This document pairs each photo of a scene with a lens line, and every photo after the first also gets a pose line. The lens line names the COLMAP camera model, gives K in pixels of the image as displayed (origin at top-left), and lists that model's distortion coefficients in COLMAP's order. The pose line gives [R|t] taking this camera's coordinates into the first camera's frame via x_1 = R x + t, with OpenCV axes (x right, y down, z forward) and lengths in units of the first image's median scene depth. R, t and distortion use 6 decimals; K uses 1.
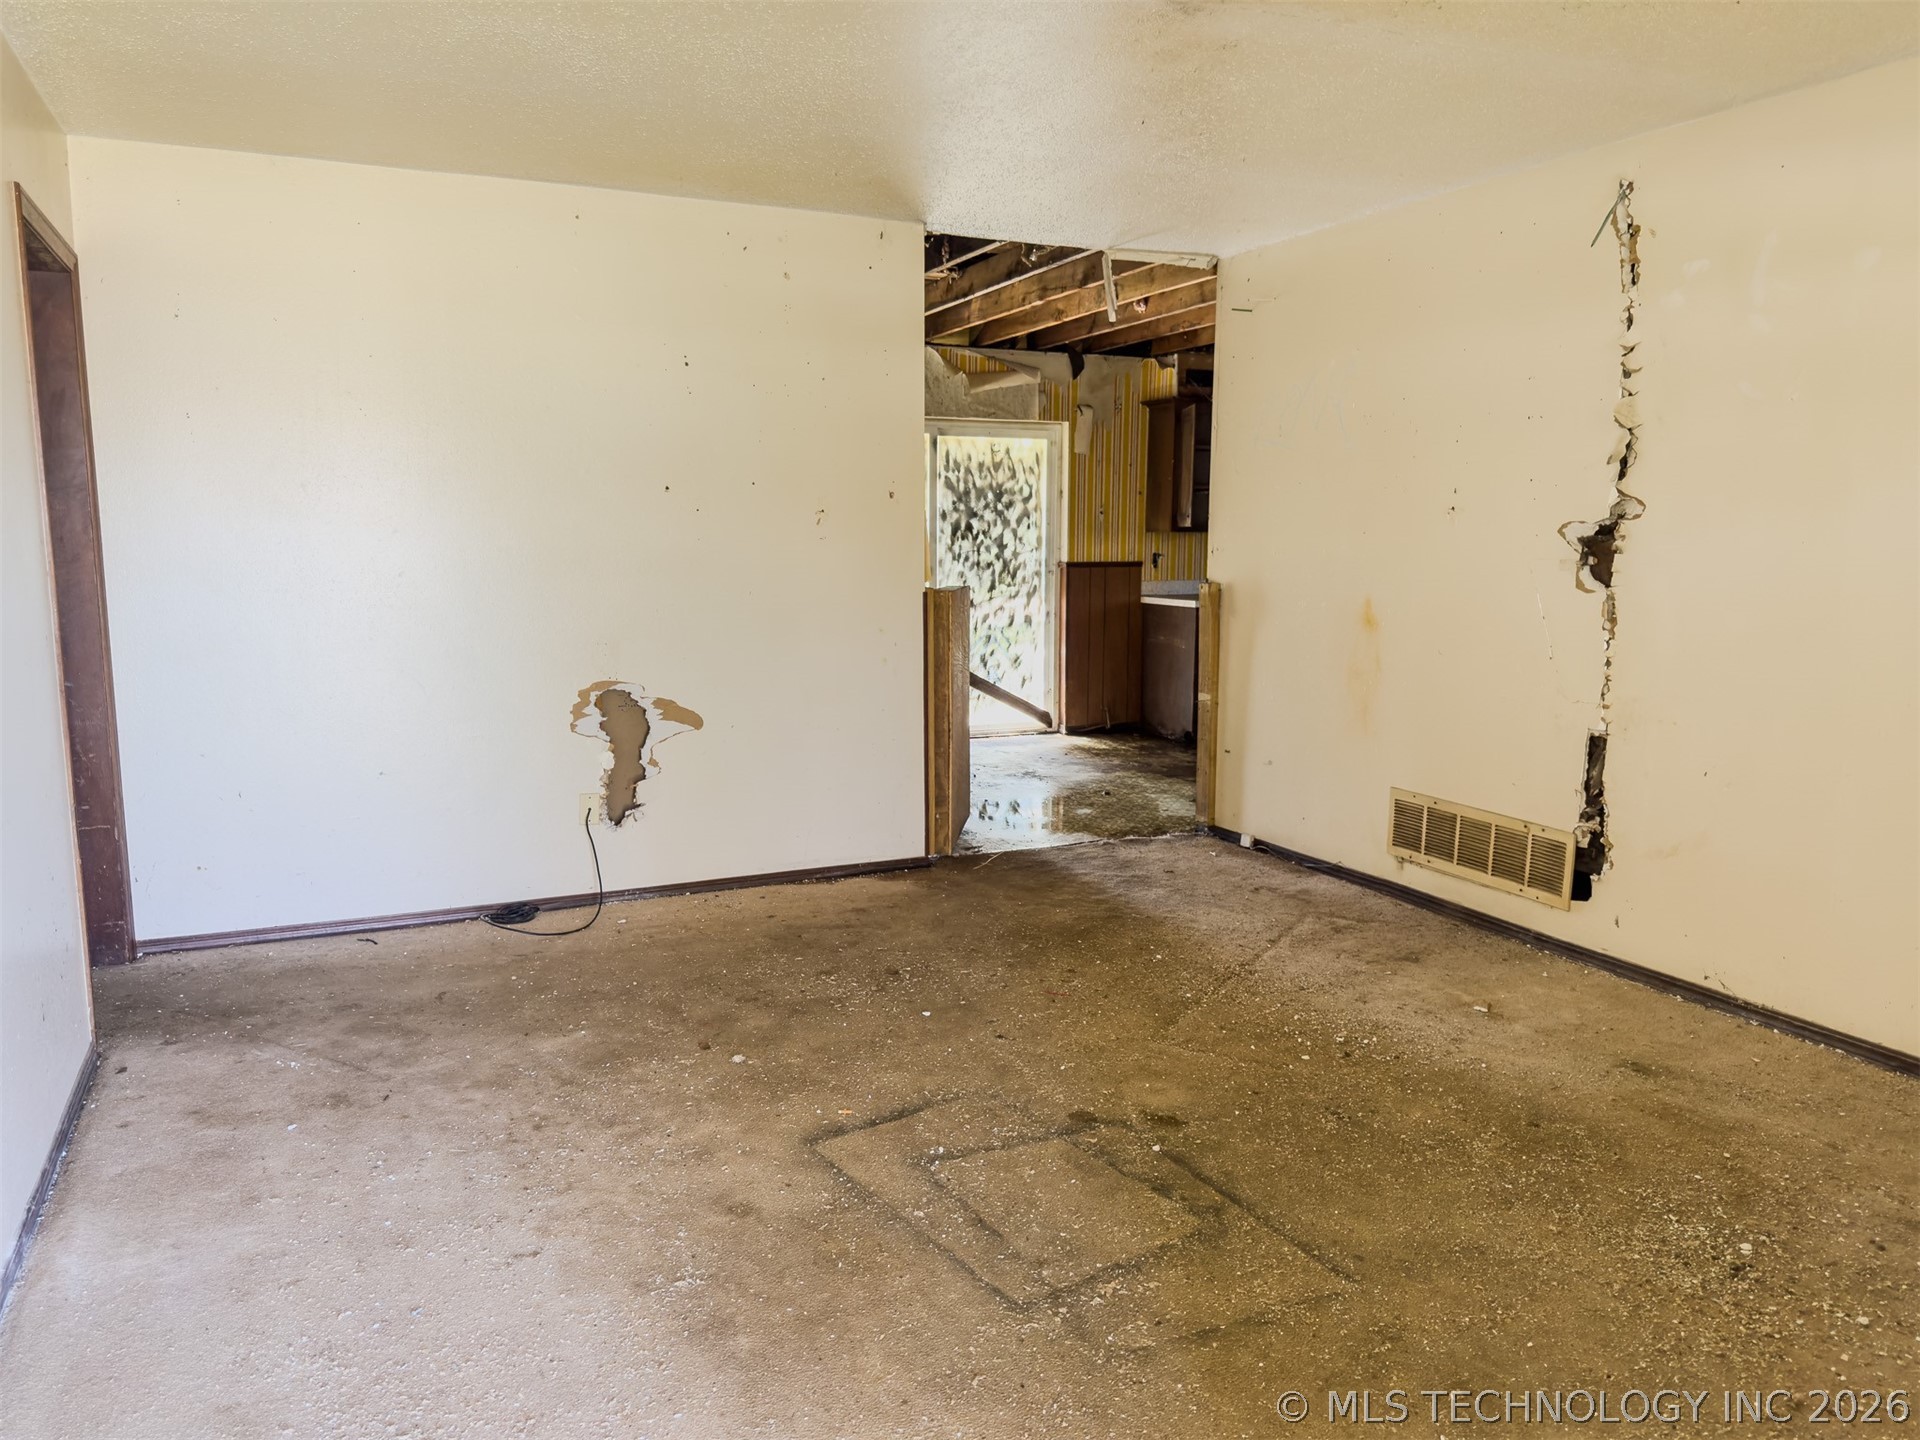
lens RADIAL K [[1333.6, 0, 960.0], [0, 1333.6, 720.0], [0, 0, 1]] dist [0.057628, -0.001325]
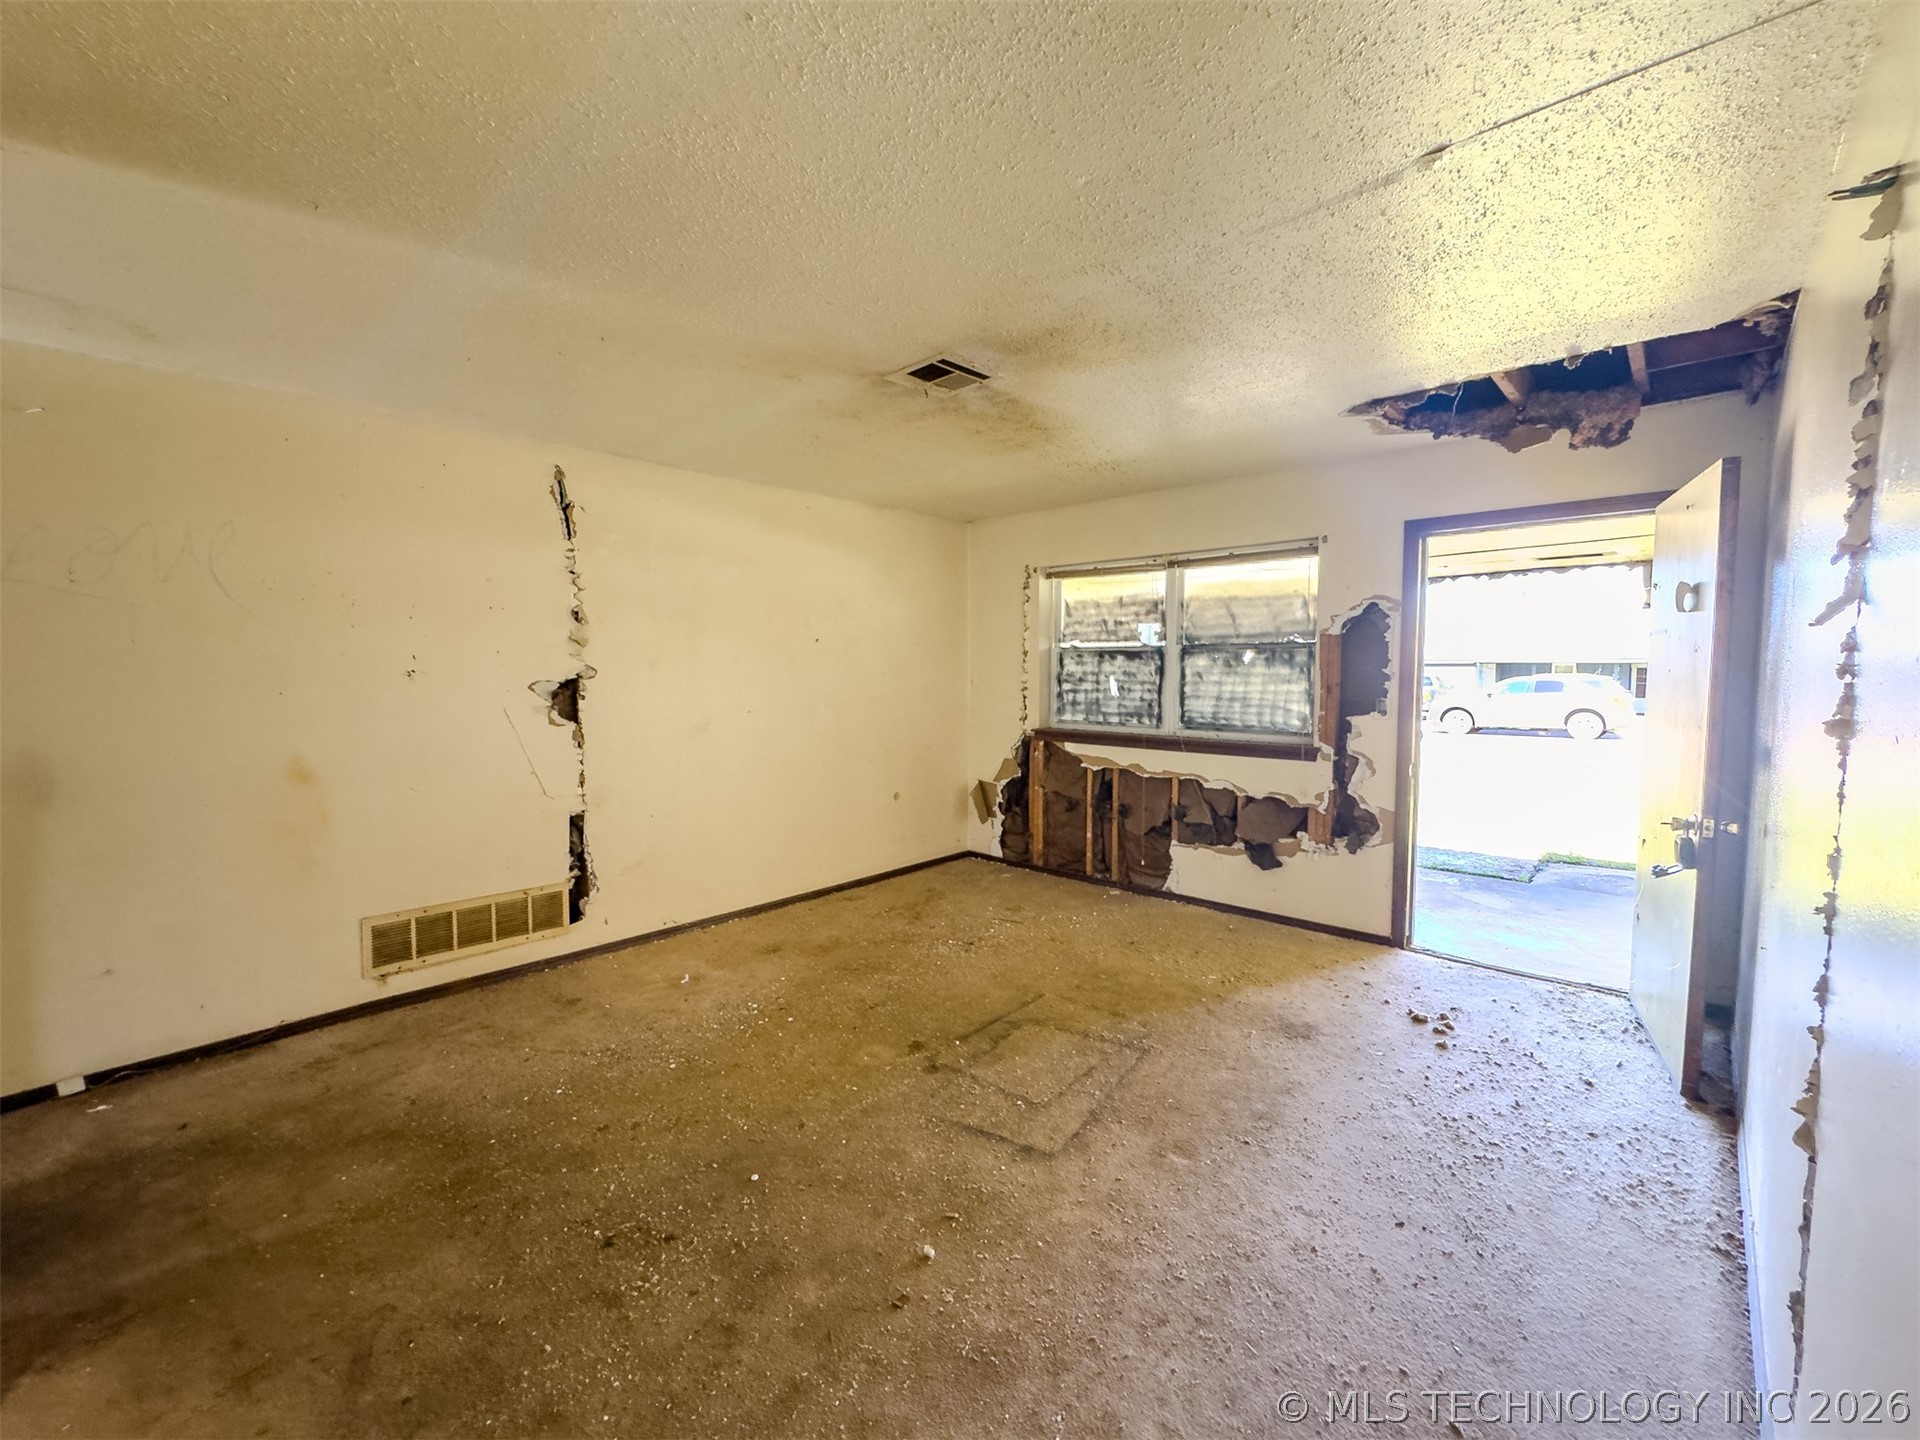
lens RADIAL K [[782.0, 0, 960.0], [0, 782.0, 720.0], [0, 0, 1]] dist [-0.001225, 0.000240]
pose [[-0.363689, -0.065635, 0.929205, -0.357127], [0.130106, 0.984158, 0.120440, -0.099948], [-0.922390, 0.164698, -0.349387, 0.594883]]
